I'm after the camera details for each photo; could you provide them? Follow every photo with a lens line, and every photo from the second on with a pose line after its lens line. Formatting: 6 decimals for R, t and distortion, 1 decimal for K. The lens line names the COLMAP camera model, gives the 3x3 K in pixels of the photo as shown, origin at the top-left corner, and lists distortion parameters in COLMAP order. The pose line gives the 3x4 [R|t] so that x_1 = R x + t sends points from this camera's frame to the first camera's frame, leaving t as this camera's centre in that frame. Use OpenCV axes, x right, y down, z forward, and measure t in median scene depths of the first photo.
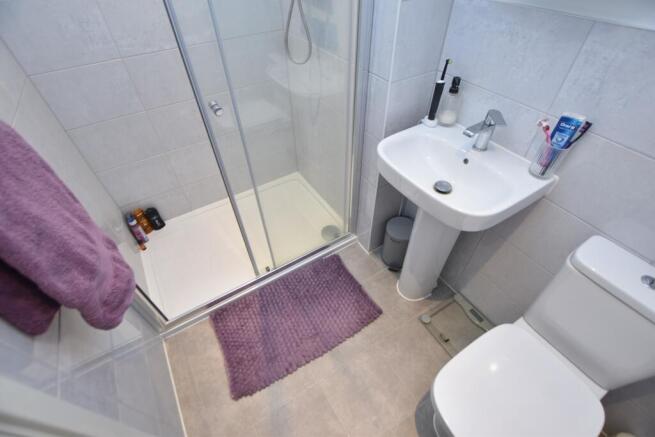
lens RADIAL K [[294.6, 0, 331.1], [0, 294.6, 219.8], [0, 0, 1]] dist [-0.015123, -0.000030]
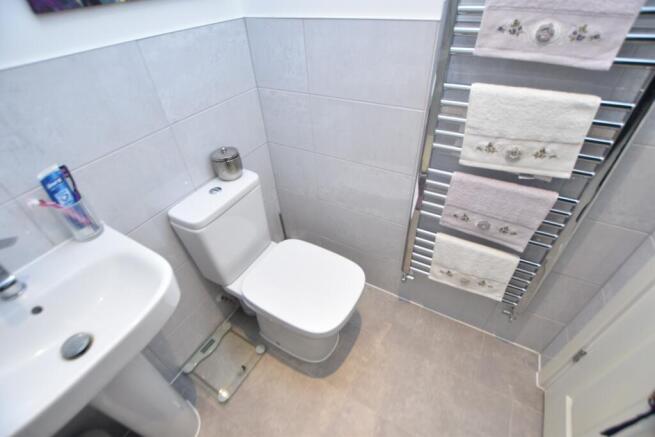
lens RADIAL K [[294.6, 0, 330.6], [0, 294.6, 218.2], [0, 0, 1]] dist [-0.015123, -0.000030]
pose [[-0.460301, -0.562782, 0.686585, -0.155919], [0.673184, 0.282913, 0.683216, -0.250374], [-0.578745, 0.776683, 0.248631, 0.302433]]
